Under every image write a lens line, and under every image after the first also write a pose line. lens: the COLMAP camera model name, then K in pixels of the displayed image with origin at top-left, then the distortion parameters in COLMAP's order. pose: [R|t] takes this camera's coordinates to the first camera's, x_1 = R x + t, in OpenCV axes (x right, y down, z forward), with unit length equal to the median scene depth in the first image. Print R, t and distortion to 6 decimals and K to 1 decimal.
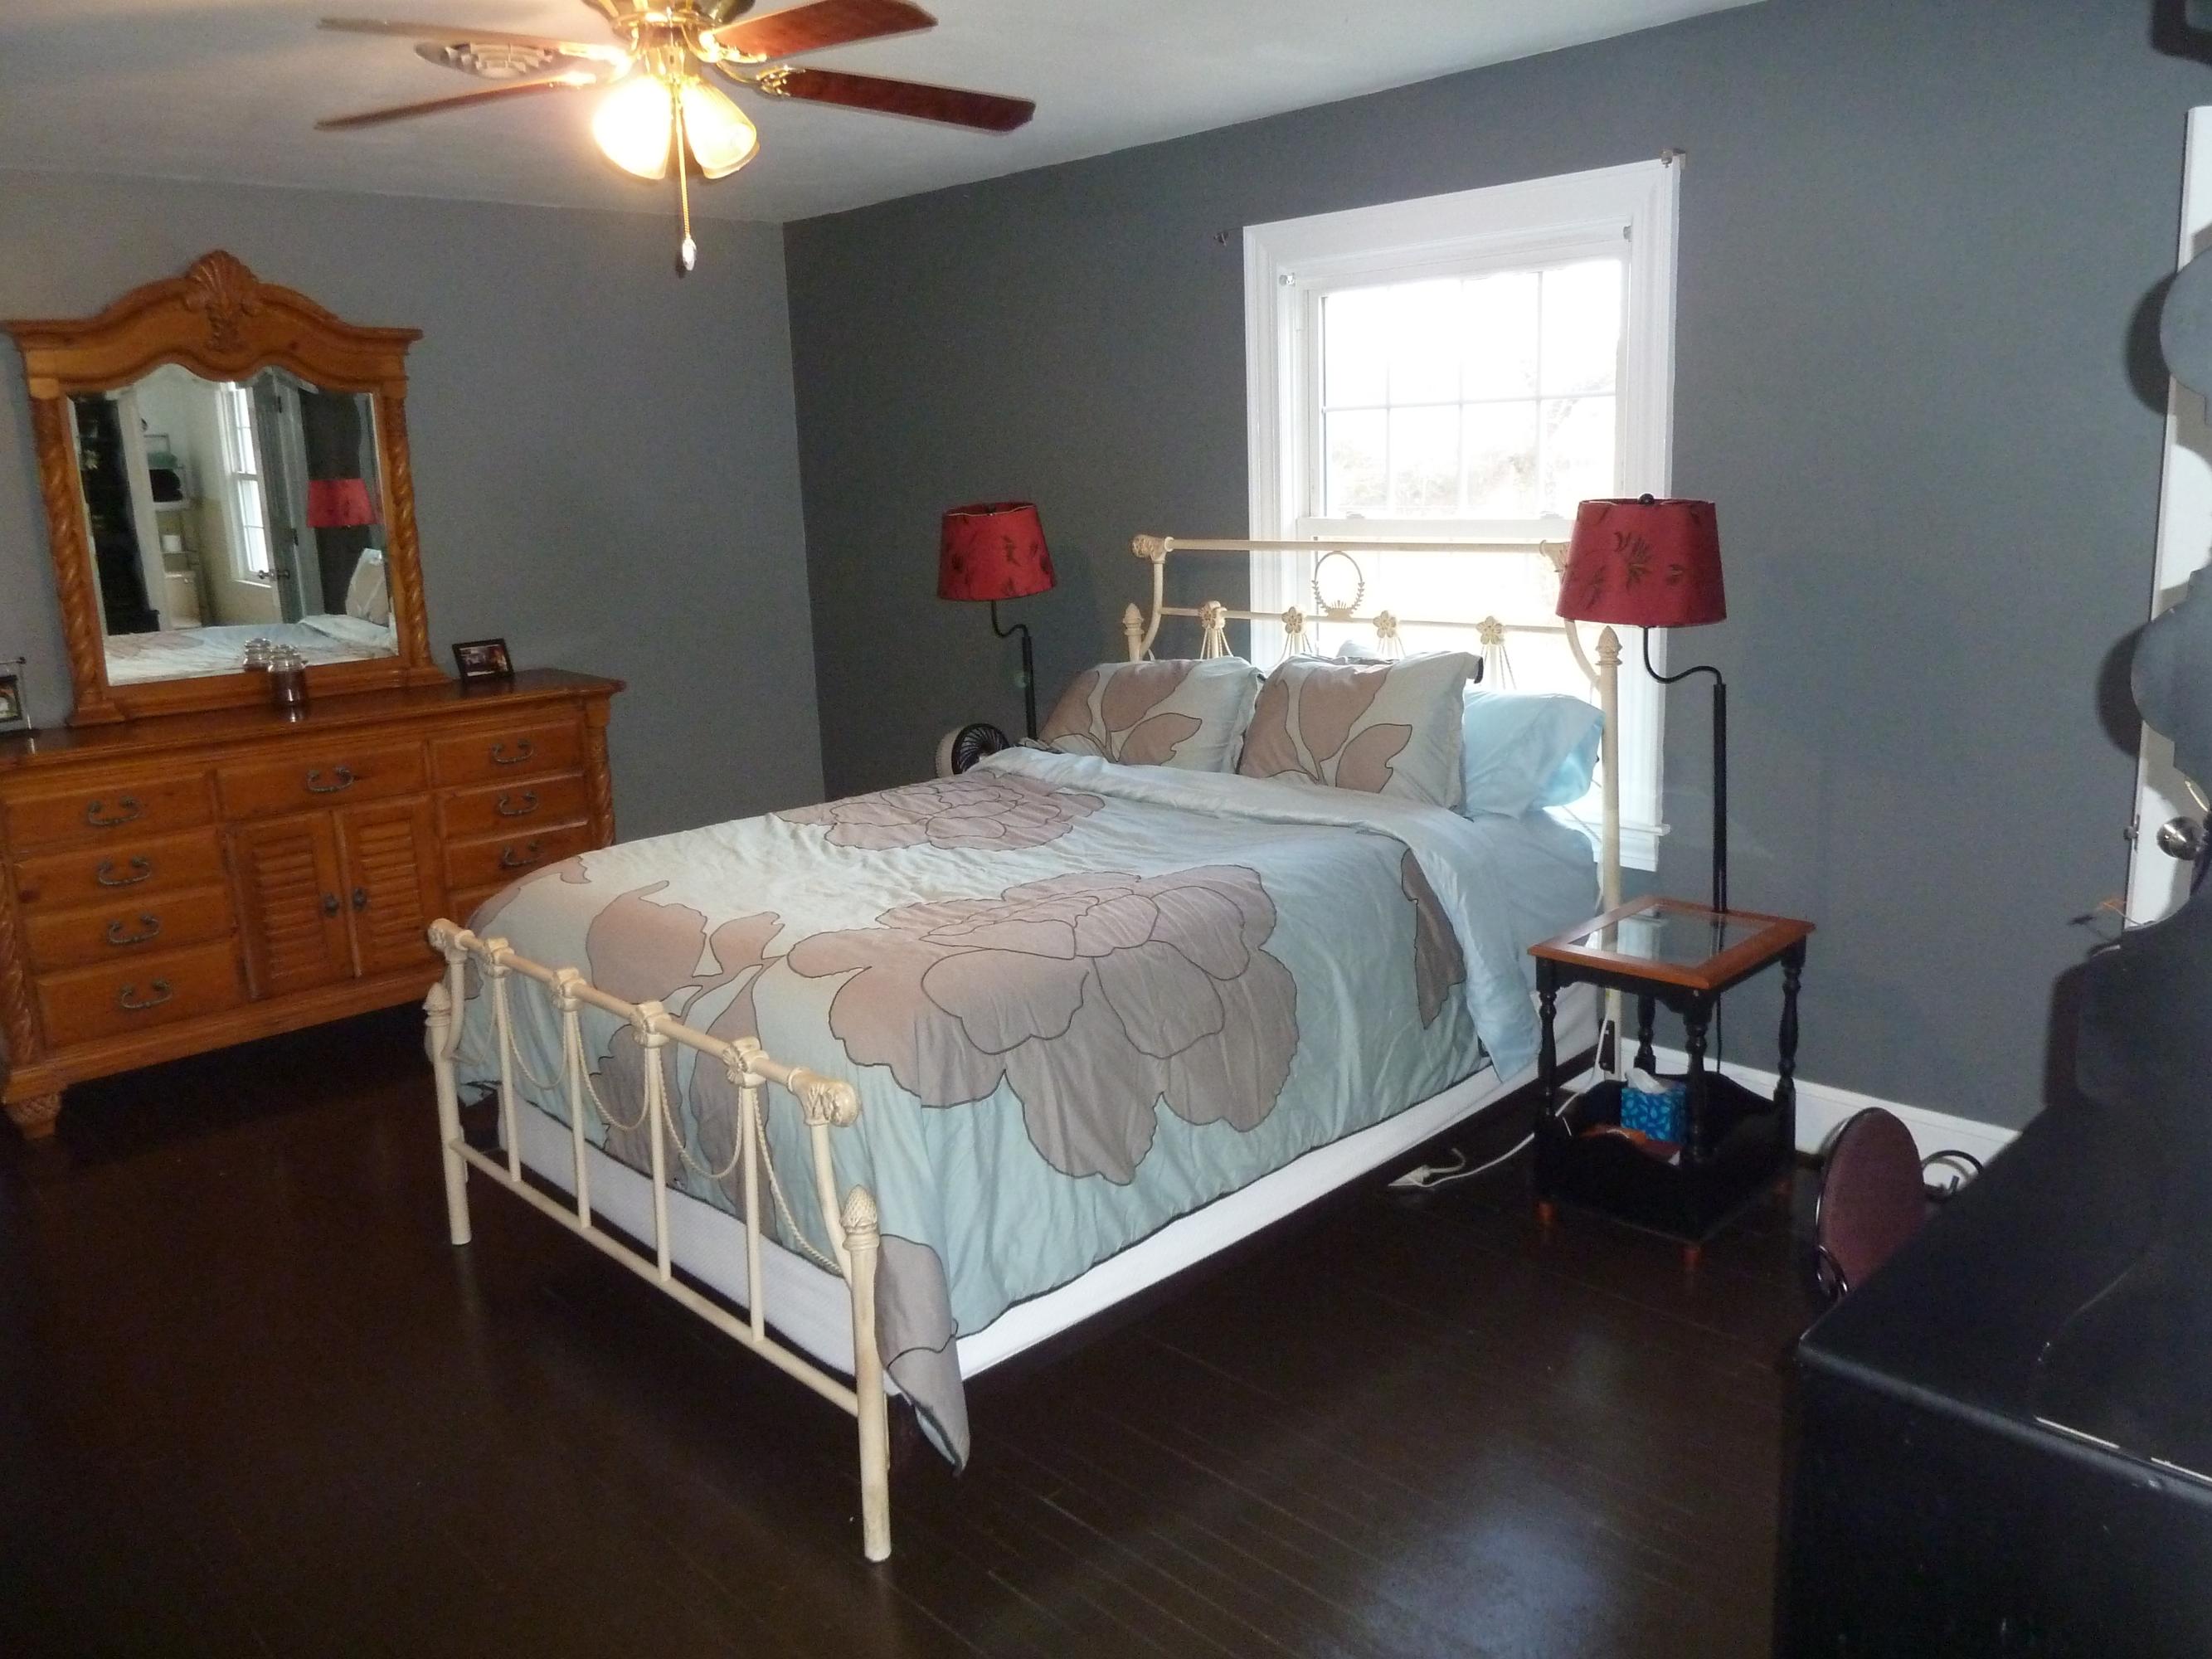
lens RADIAL K [[1635.9, 0, 1113.2], [0, 1635.9, 830.7], [0, 0, 1]] dist [-0.036858, 0.013717]
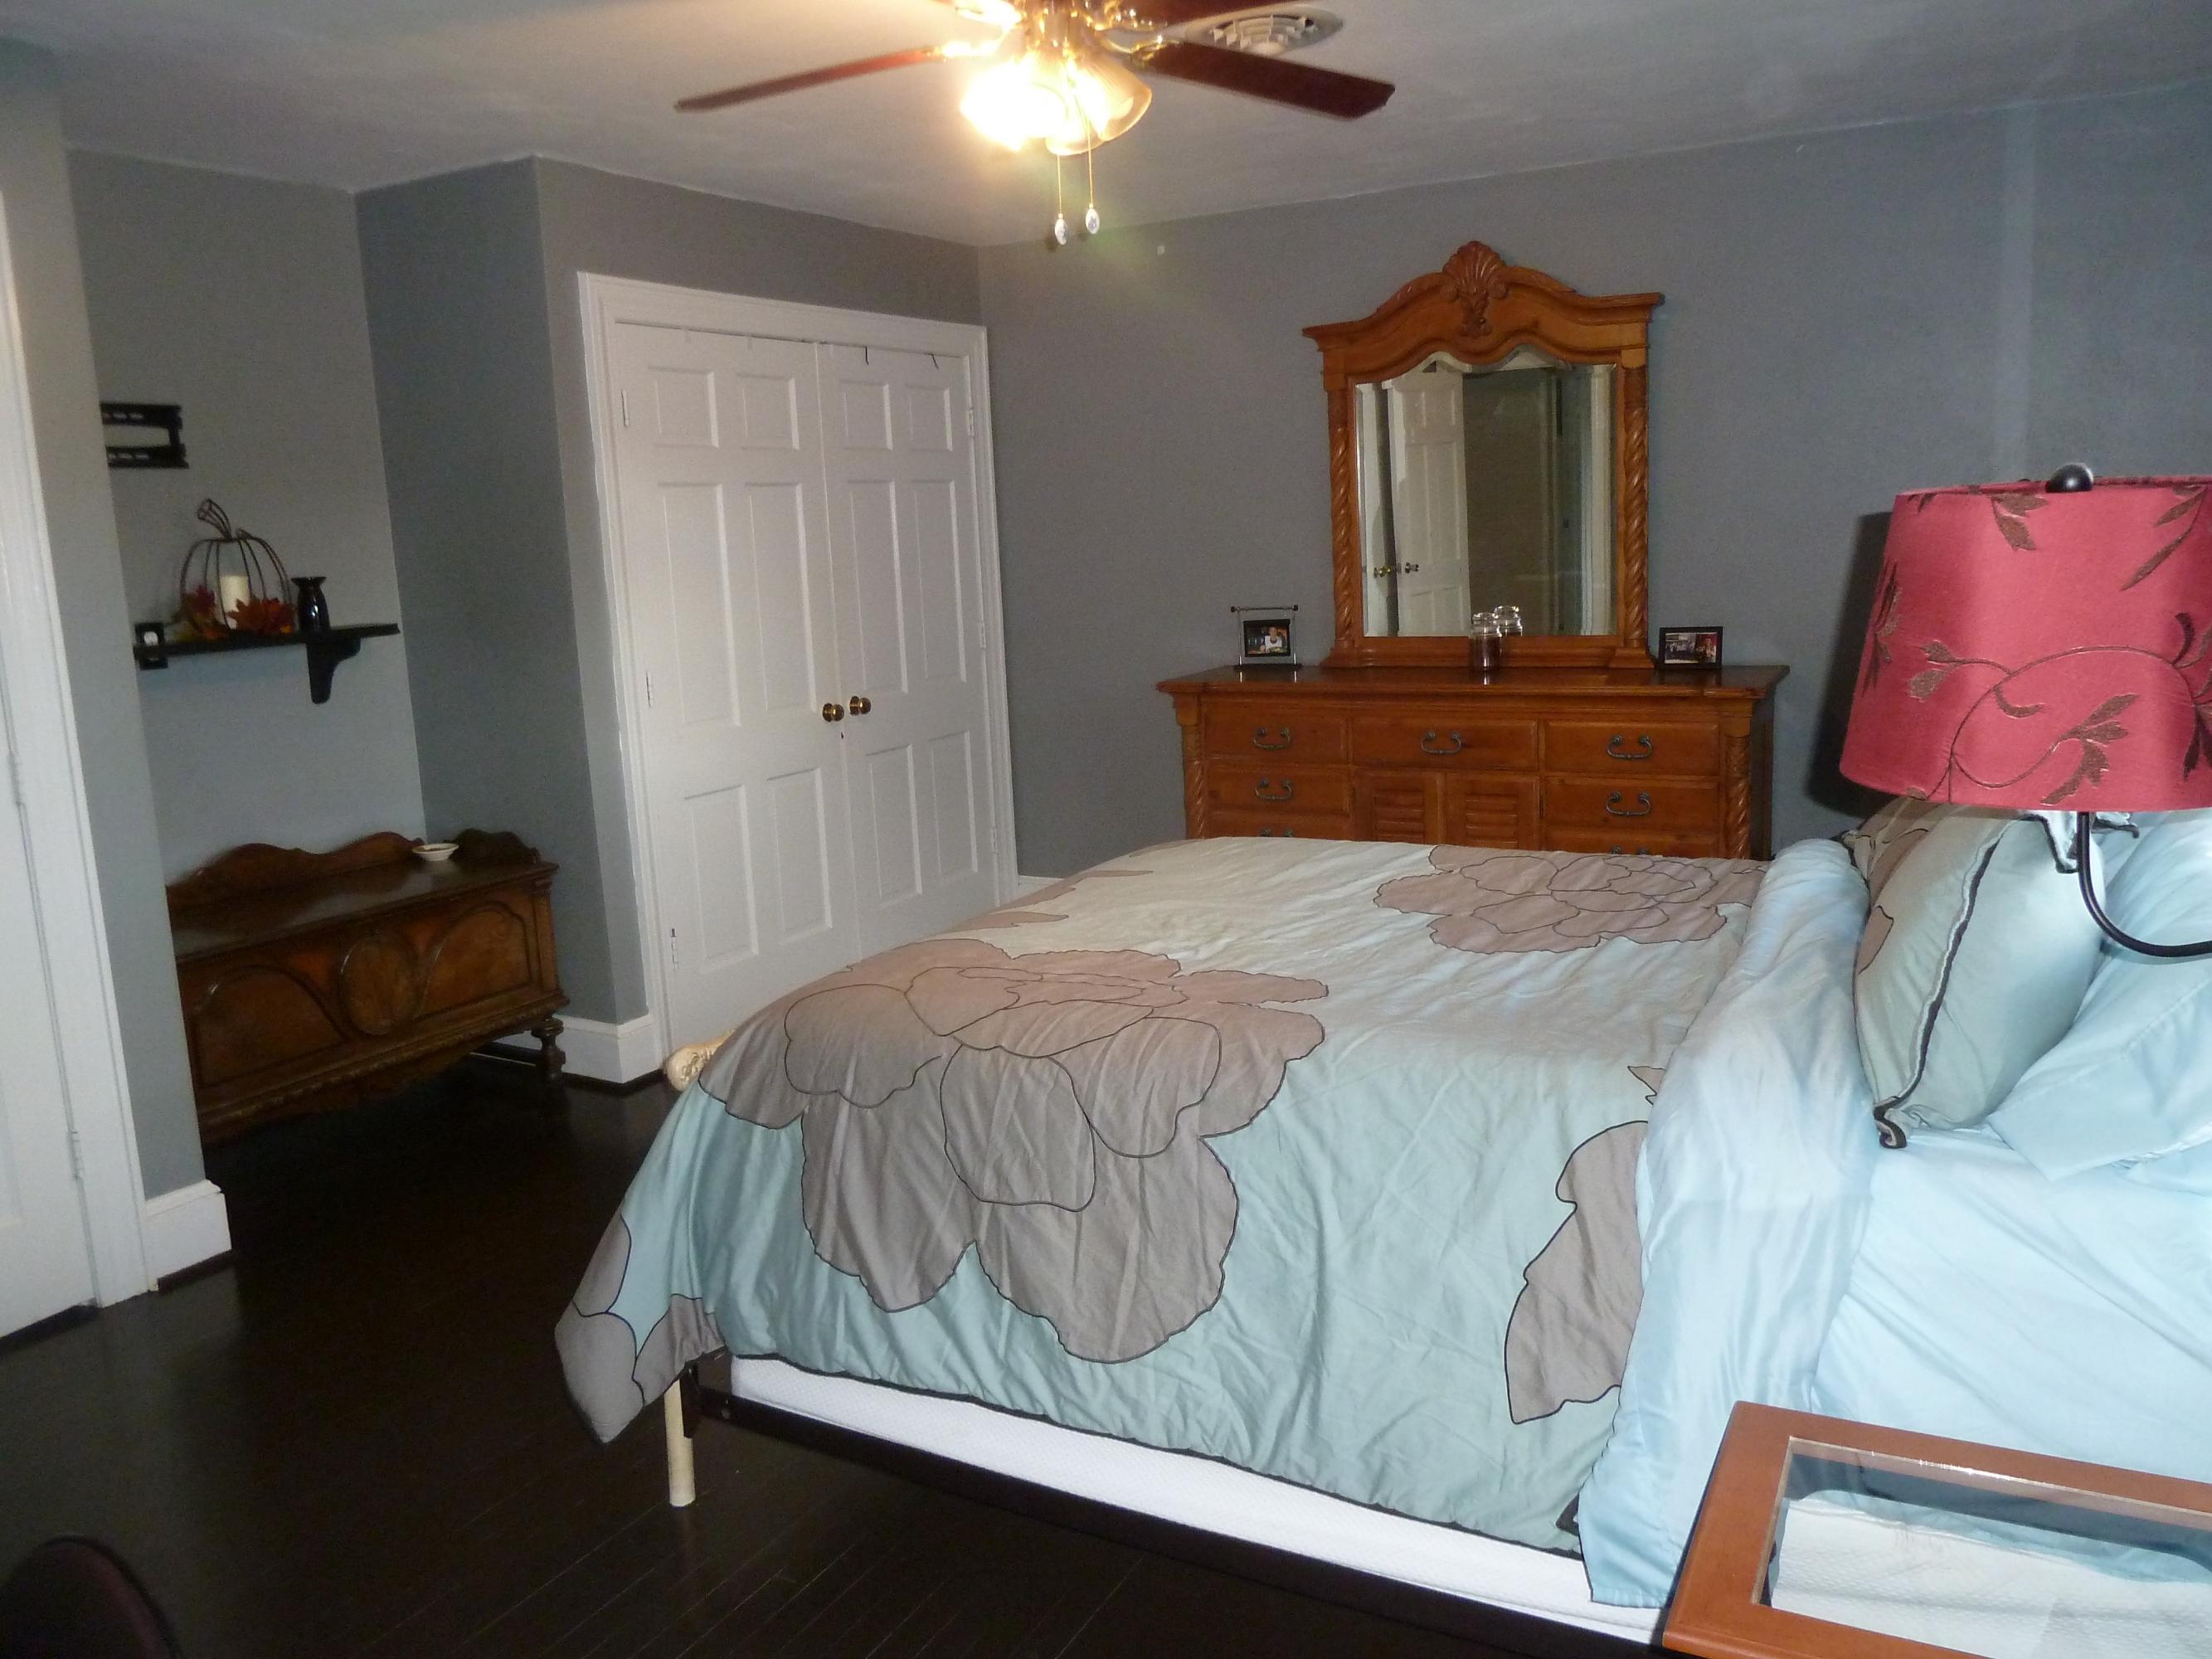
lens RADIAL K [[1635.9, 0, 1115.9], [0, 1635.9, 819.3], [0, 0, 1]] dist [-0.036858, 0.013717]
pose [[0.303506, 0.193381, -0.932999, 0.431268], [-0.171416, 0.974294, 0.146178, -0.097739], [0.937284, 0.115565, 0.328852, 0.441105]]
